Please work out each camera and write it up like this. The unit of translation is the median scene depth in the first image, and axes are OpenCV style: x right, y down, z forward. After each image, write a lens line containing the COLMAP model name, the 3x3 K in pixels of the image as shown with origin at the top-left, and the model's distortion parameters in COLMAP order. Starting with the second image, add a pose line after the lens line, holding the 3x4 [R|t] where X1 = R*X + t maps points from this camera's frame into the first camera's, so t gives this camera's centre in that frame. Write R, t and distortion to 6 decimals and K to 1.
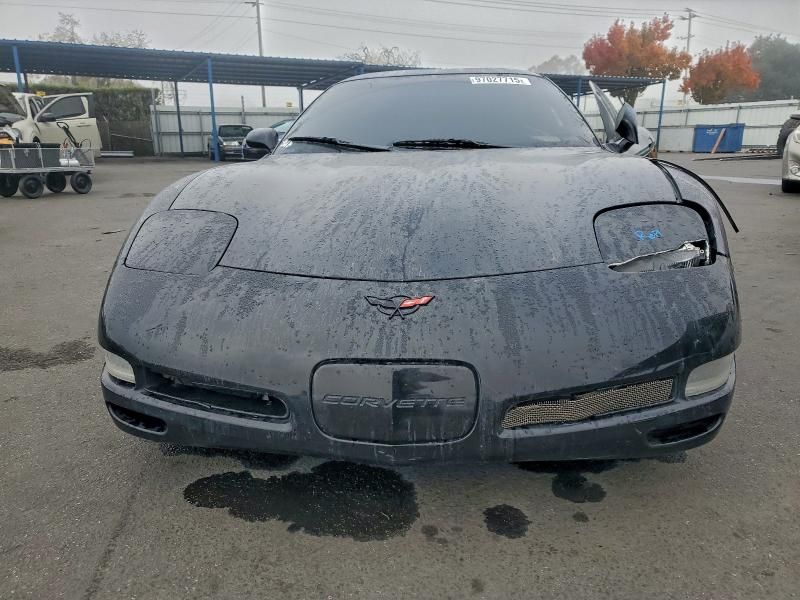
lens RADIAL K [[635.3, 0, 400.8], [0, 635.3, 300.4], [0, 0, 1]] dist [0.026263, -0.007366]
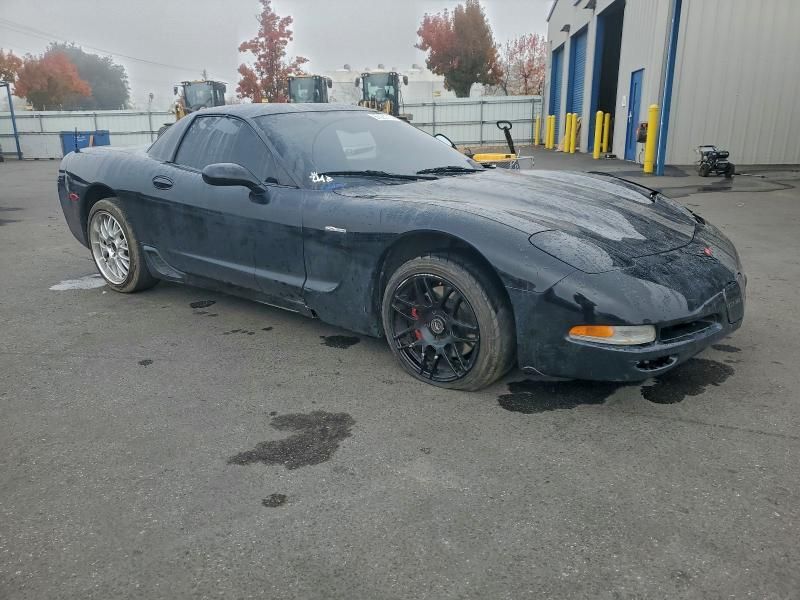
lens RADIAL K [[635.3, 0, 400.9], [0, 635.3, 300.6], [0, 0, 1]] dist [0.026263, -0.007366]
pose [[0.536305, -0.228341, 0.812550, -0.122046], [0.231042, 0.965655, 0.118873, -0.017659], [-0.811786, 0.123981, 0.570642, 0.038311]]
